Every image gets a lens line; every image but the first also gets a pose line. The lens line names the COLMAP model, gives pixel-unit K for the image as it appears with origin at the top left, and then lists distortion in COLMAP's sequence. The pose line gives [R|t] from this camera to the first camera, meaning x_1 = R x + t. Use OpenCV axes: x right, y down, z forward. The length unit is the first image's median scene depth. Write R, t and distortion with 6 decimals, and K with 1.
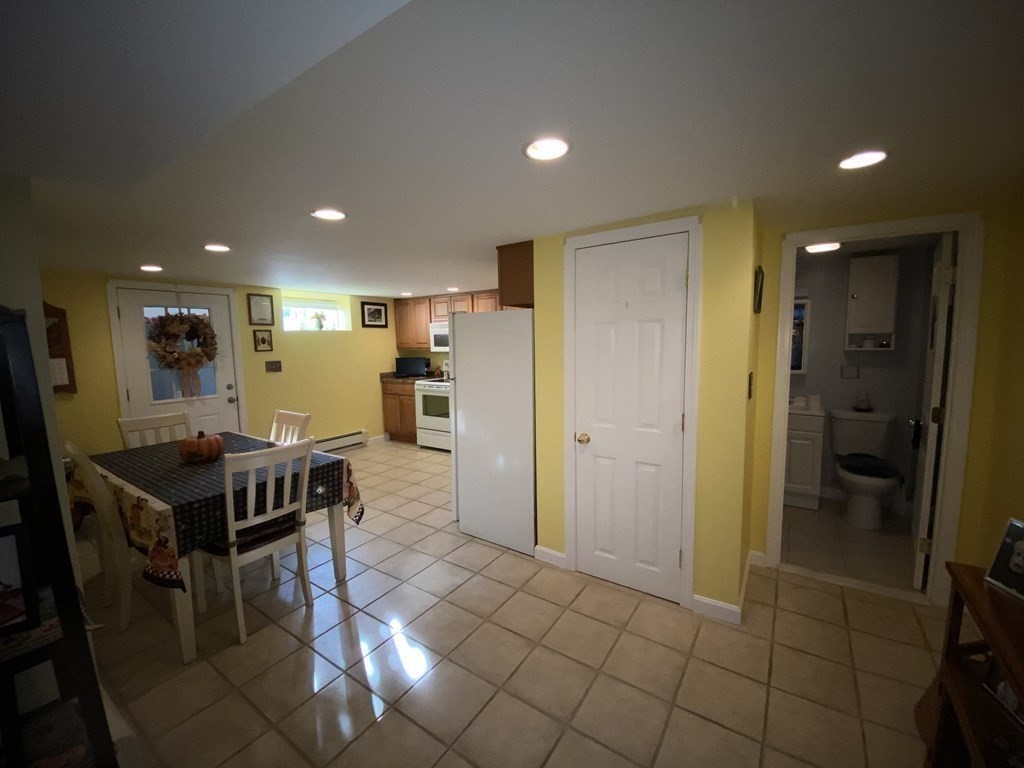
lens RADIAL K [[413.8, 0, 512.0], [0, 413.8, 384.0], [0, 0, 1]] dist [0.000929, -0.024976]
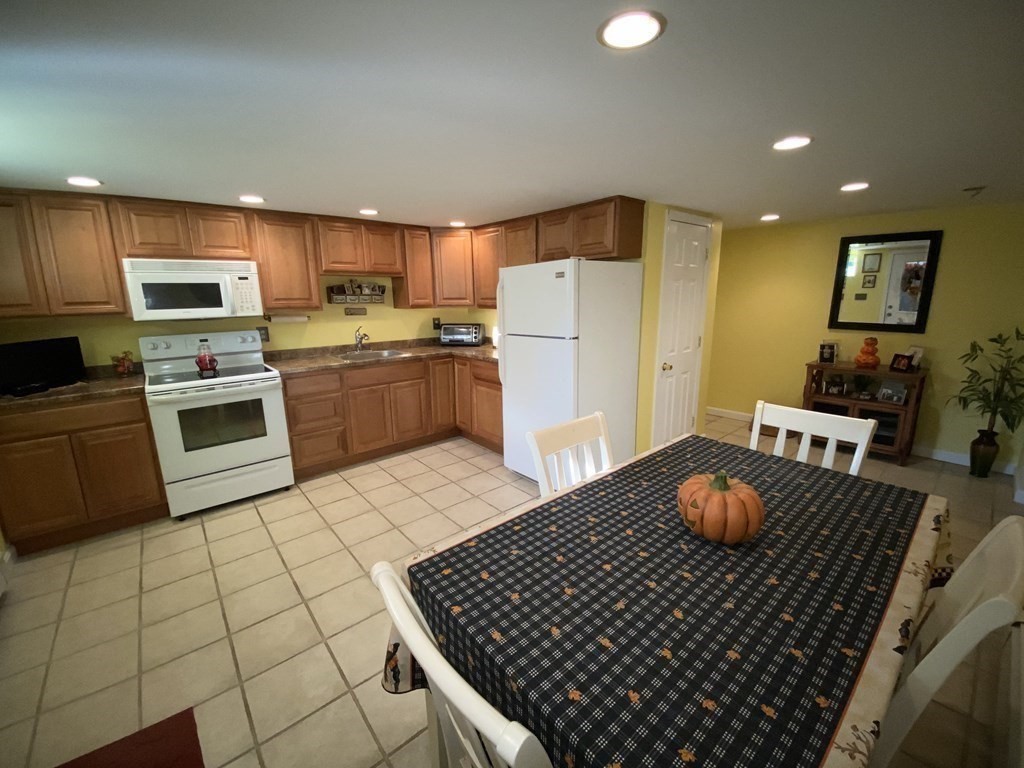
lens RADIAL K [[413.8, 0, 512.0], [0, 413.8, 384.0], [0, 0, 1]] dist [0.000929, -0.024976]
pose [[0.259692, -0.186004, 0.947609, -0.559860], [0.115395, 0.980221, 0.160781, -0.036192], [-0.958772, 0.067596, 0.276019, 0.496241]]
